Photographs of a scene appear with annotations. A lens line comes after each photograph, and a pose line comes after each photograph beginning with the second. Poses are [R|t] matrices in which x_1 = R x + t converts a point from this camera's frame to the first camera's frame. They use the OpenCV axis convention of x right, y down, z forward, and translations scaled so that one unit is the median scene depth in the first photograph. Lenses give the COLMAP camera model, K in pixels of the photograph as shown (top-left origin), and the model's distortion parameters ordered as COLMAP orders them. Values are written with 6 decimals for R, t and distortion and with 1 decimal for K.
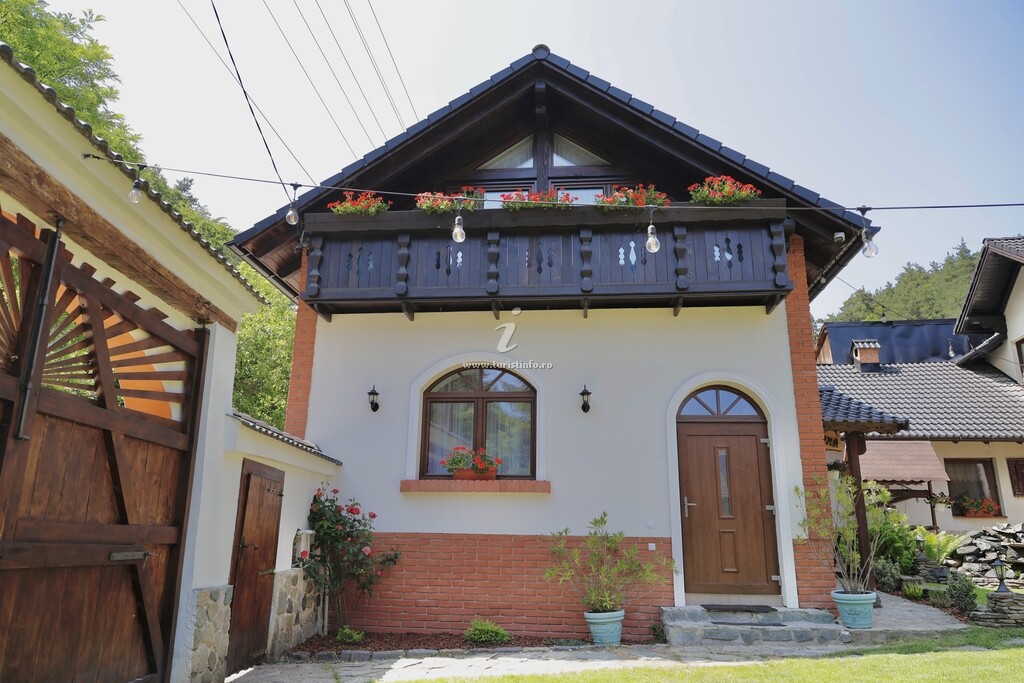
lens RADIAL K [[683.8, 0, 512.0], [0, 683.8, 343.5], [0, 0, 1]] dist [-0.006115, 0.001674]
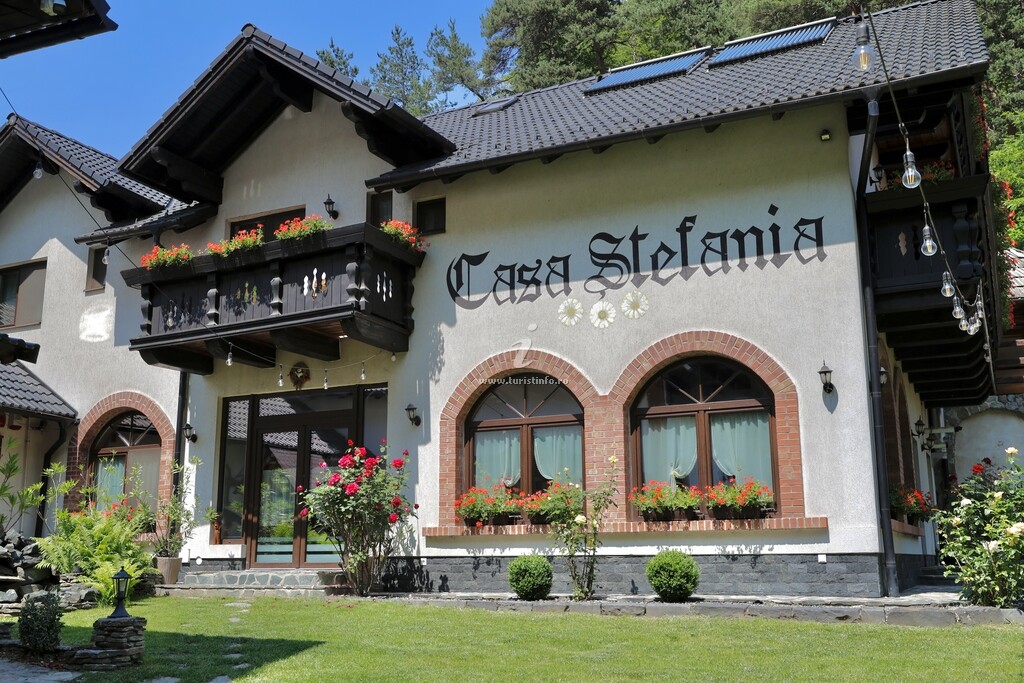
lens RADIAL K [[1018.6, 0, 511.9], [0, 1018.6, 339.9], [0, 0, 1]] dist [0.002905, 0.000000]
pose [[0.282001, 0.194578, 0.939476, -0.087365], [-0.253749, 0.959475, -0.122553, 0.068561], [-0.925250, -0.203831, 0.319947, 0.201923]]
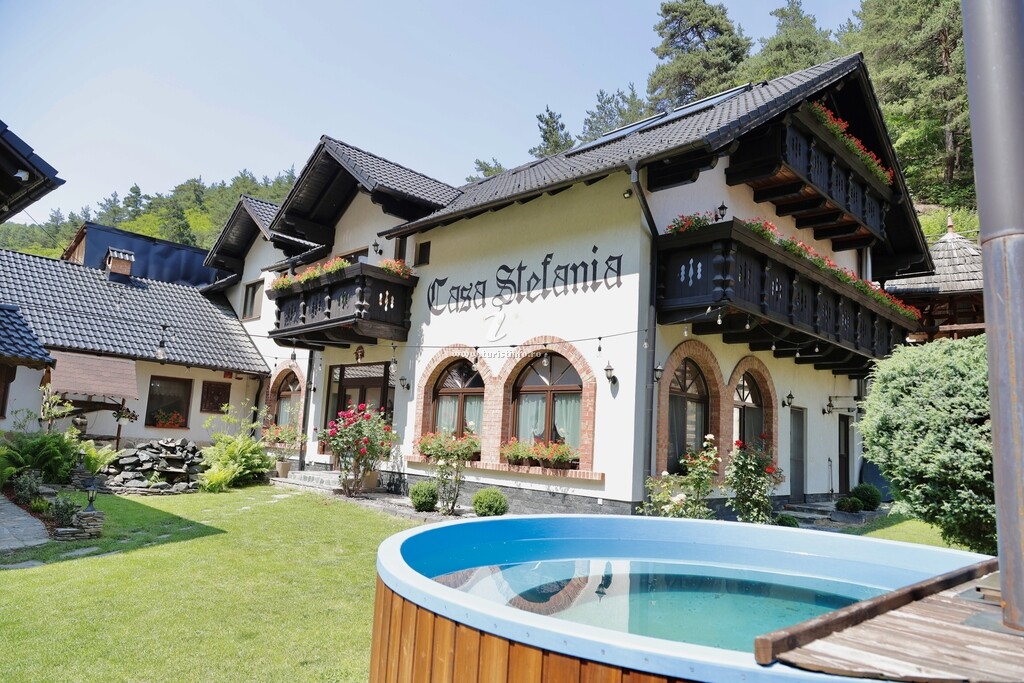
lens RADIAL K [[683.8, 0, 510.7], [0, 683.8, 344.6], [0, 0, 1]] dist [-0.006115, 0.001674]
pose [[0.572858, 0.135890, 0.808311, 0.067879], [-0.270305, 0.962314, 0.029787, -0.083301], [-0.773802, -0.235554, 0.588001, -0.117046]]
